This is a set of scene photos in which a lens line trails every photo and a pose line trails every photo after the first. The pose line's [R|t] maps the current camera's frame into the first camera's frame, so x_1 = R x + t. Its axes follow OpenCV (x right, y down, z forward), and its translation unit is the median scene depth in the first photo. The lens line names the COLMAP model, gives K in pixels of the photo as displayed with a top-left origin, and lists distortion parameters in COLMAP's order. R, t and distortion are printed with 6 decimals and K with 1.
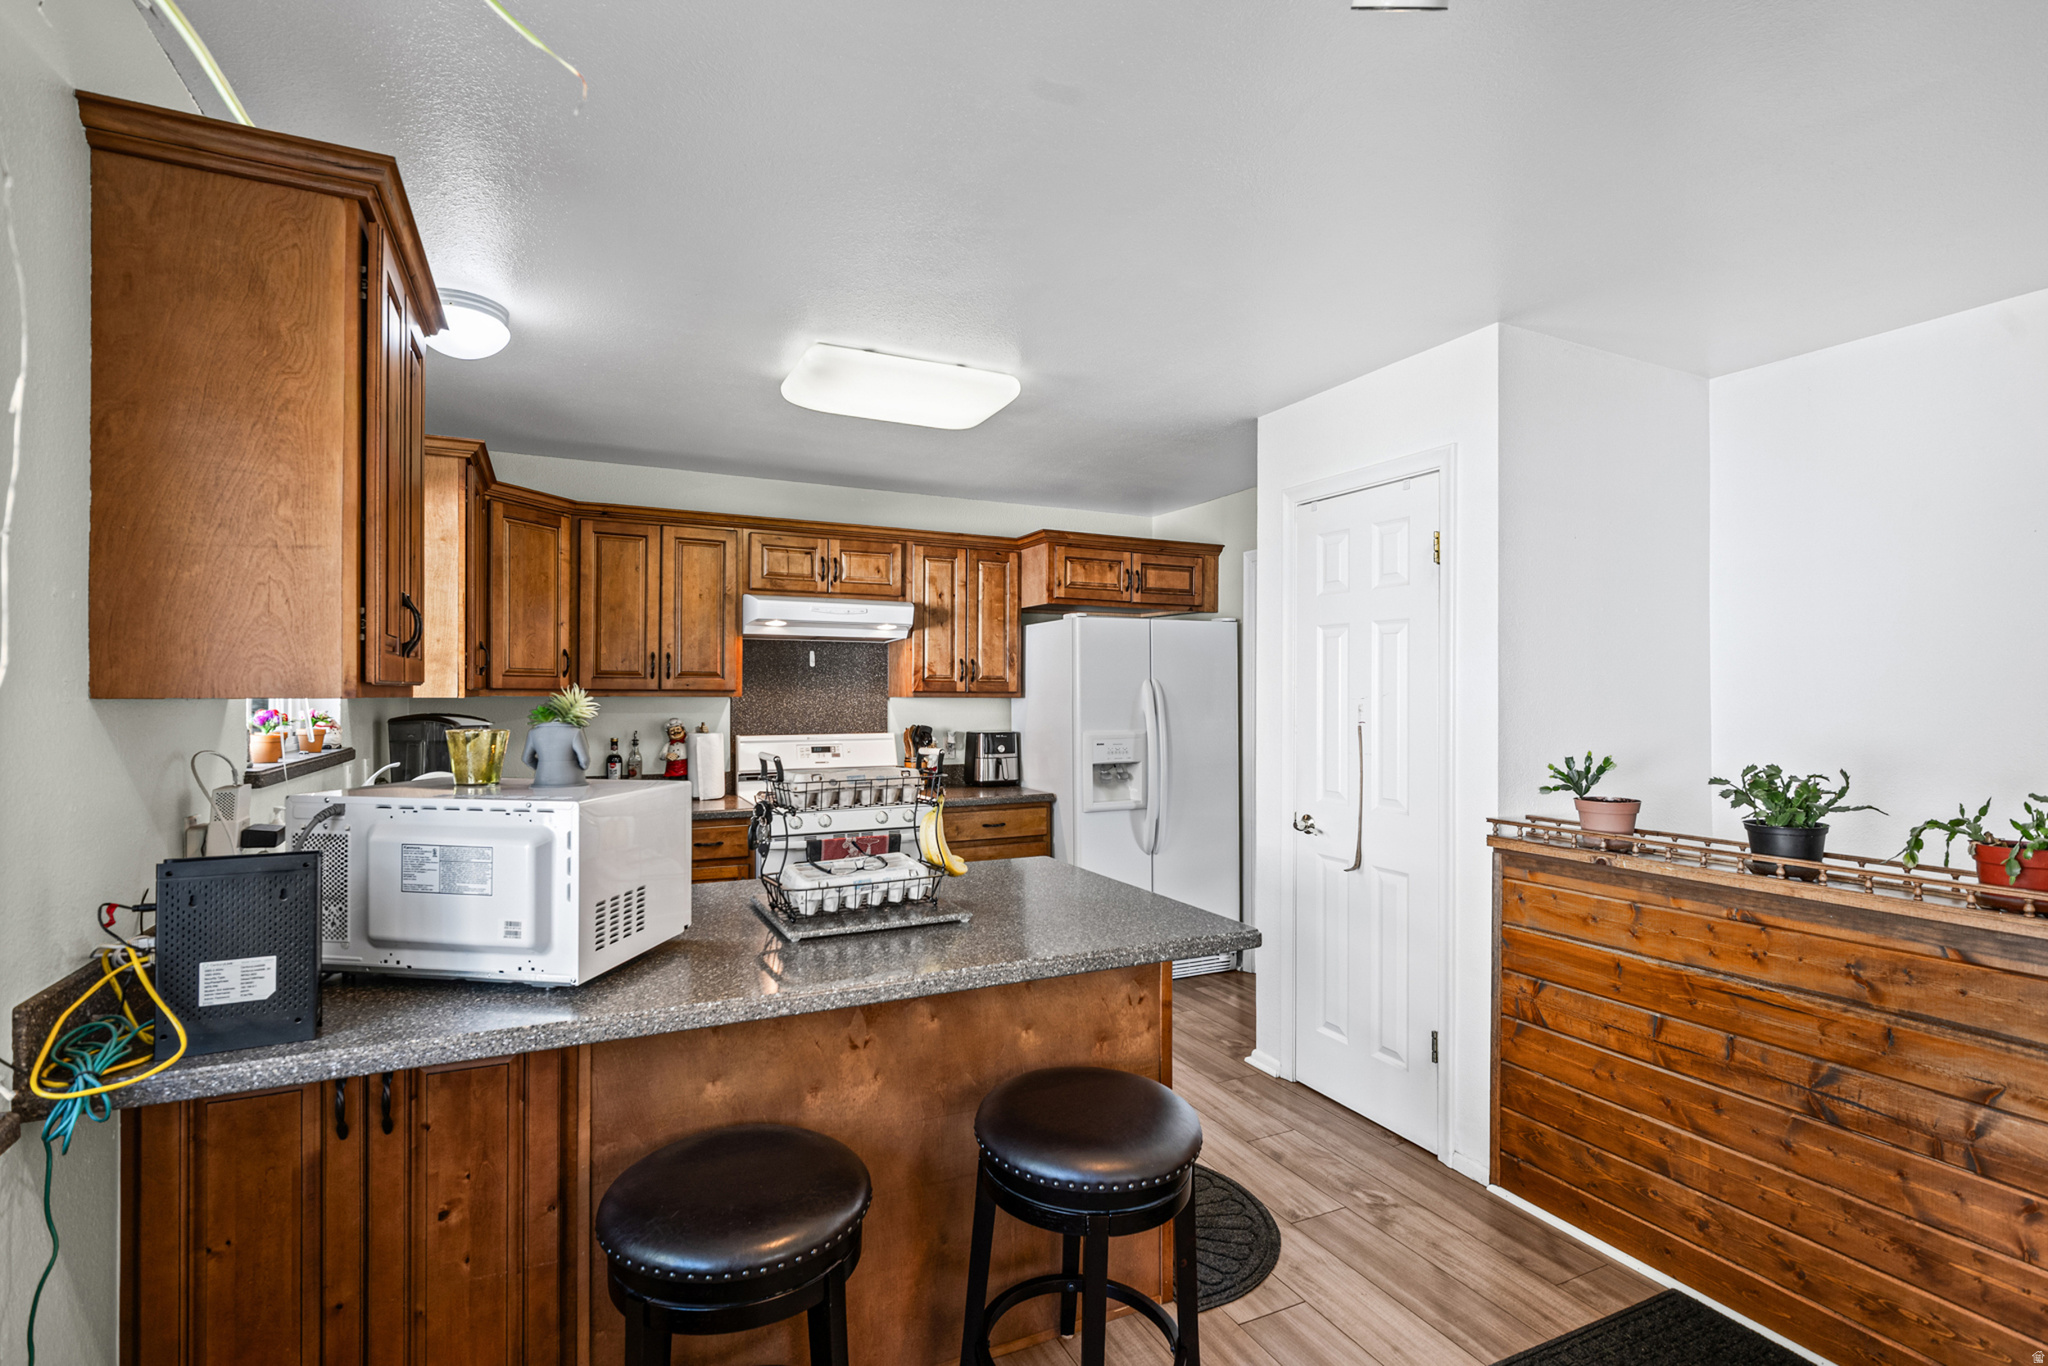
lens RADIAL K [[956.5, 0, 1023.1], [0, 956.5, 696.4], [0, 0, 1]] dist [0.000884, 0.000106]
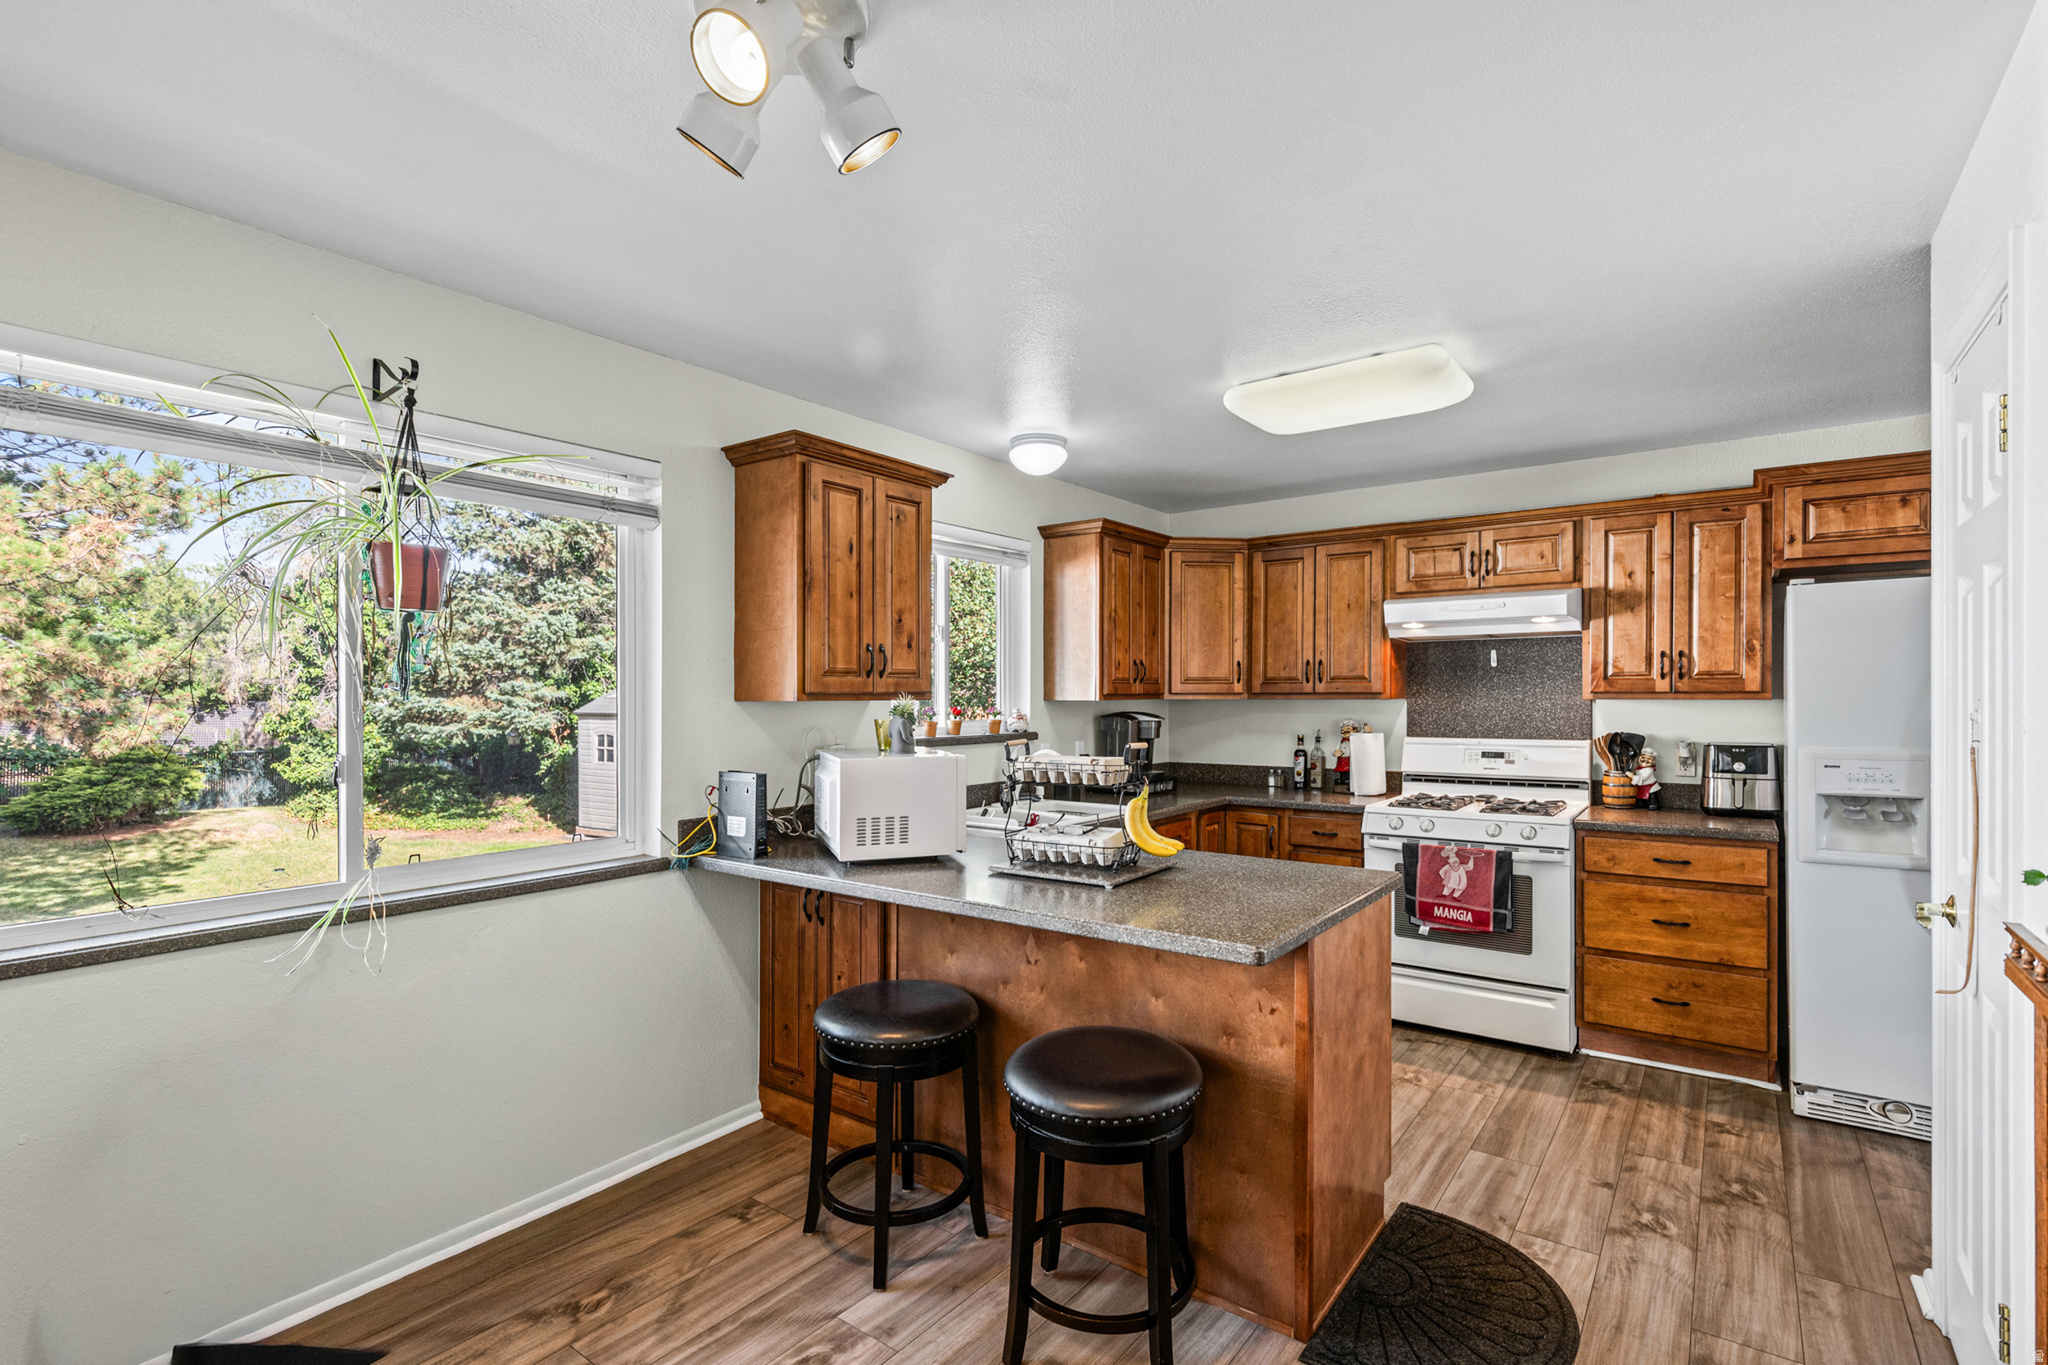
lens RADIAL K [[968.4, 0, 1015.5], [0, 968.4, 705.9], [0, 0, 1]] dist [-0.004084, -0.000587]
pose [[0.452514, 0.004005, -0.891748, 0.529932], [0.003291, 0.999976, 0.006161, 0.000171], [0.891751, -0.005723, 0.452490, 0.194527]]
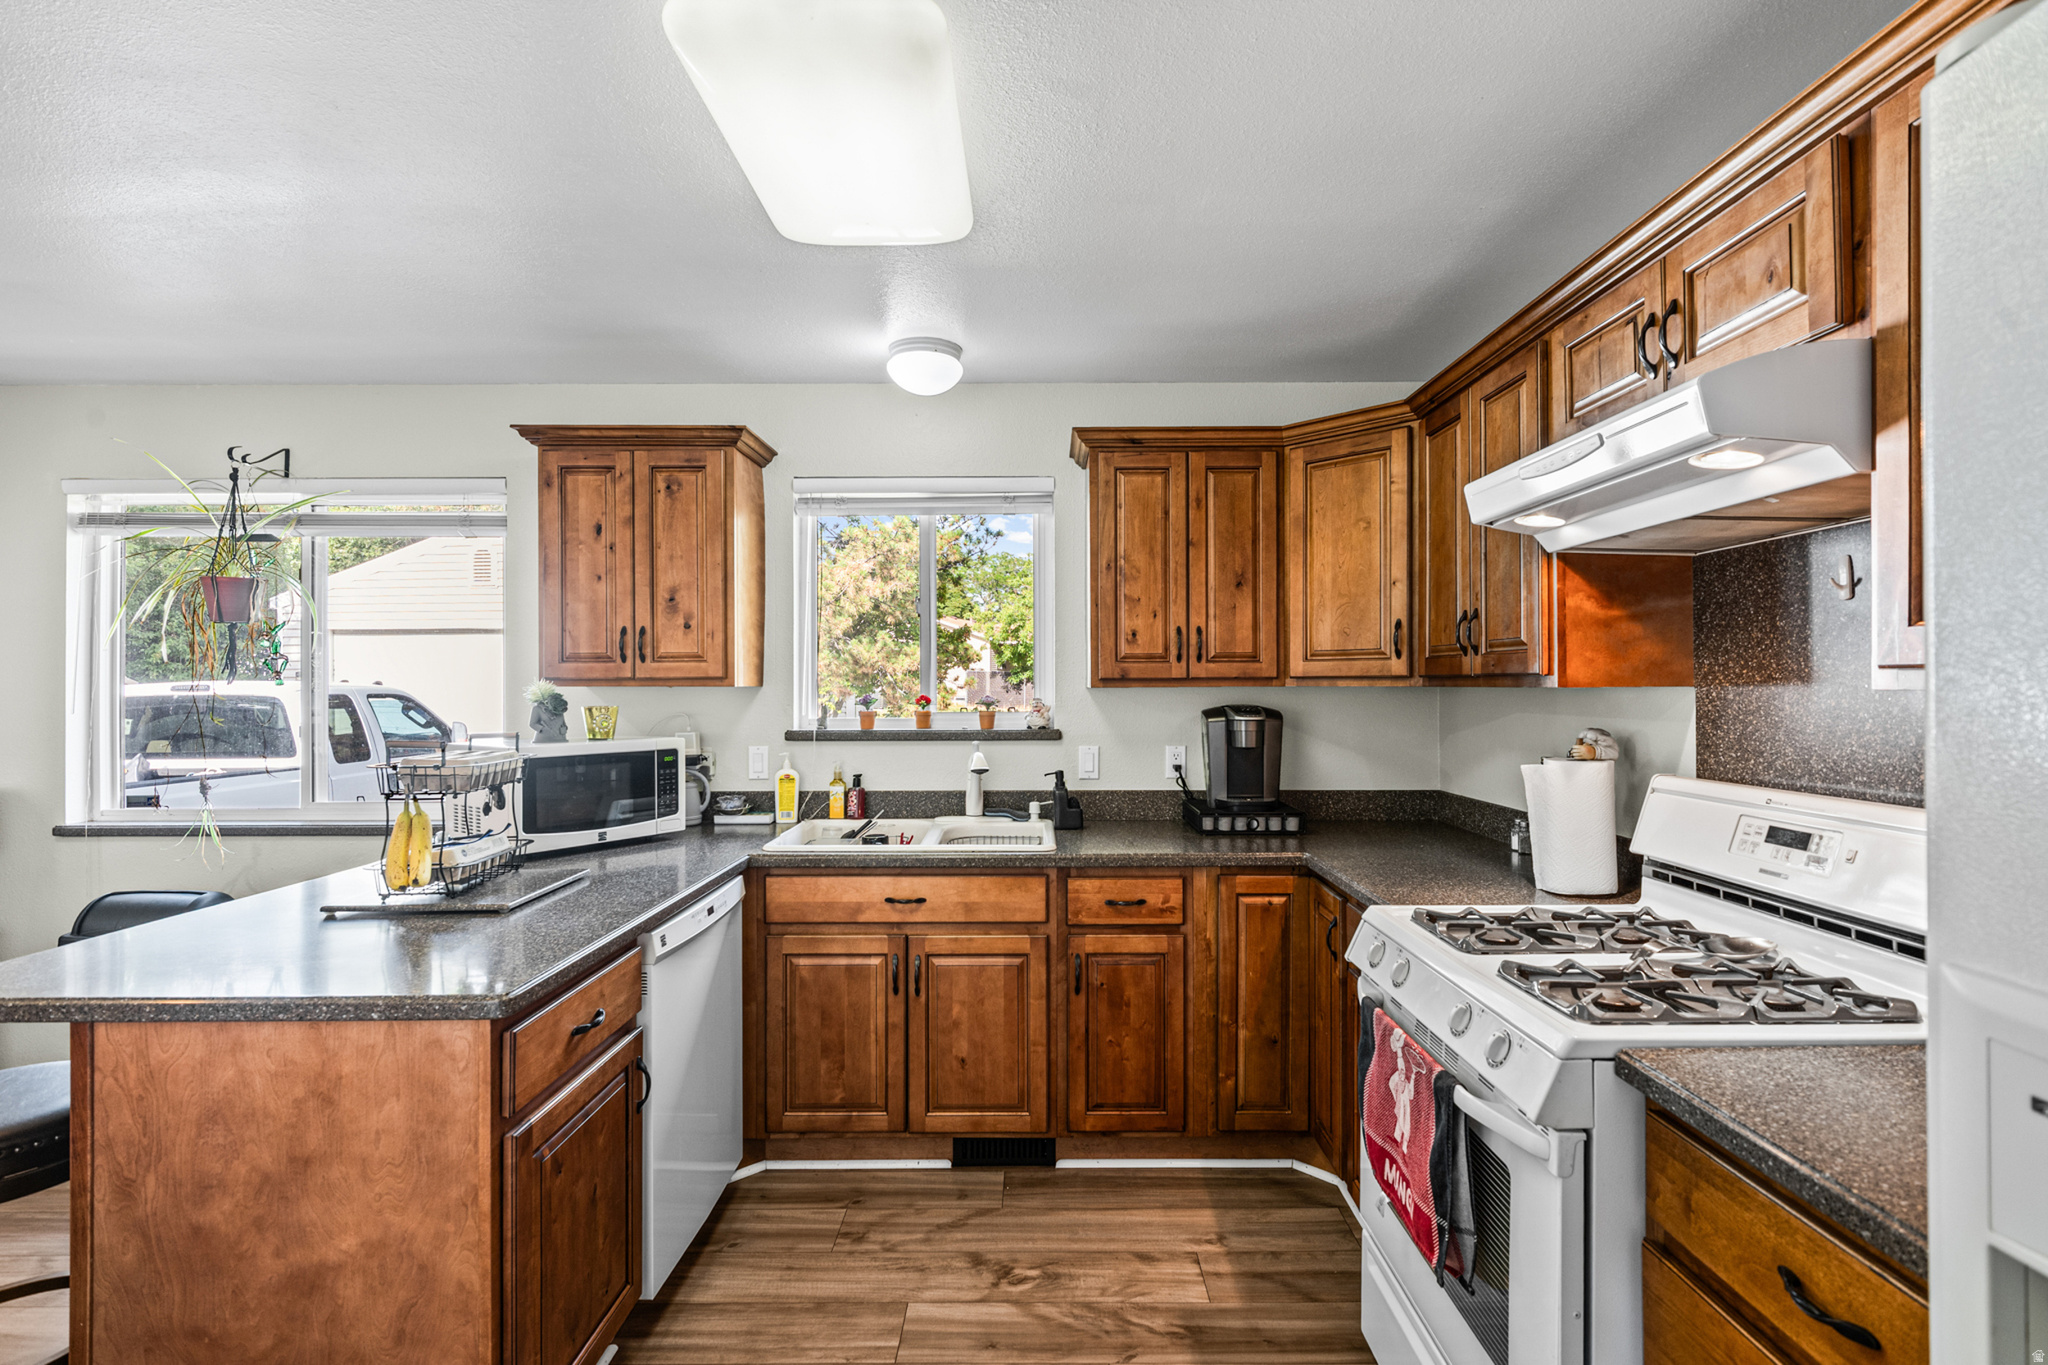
lens RADIAL K [[997.6, 0, 1024.0], [0, 997.6, 682.5], [0, 0, 1]] dist [0.058190, 0.000060]
pose [[-0.446809, -0.004967, -0.894616, 0.316207], [-0.000997, 0.999987, -0.005054, 0.001166], [0.894629, -0.001367, -0.446808, 1.153731]]
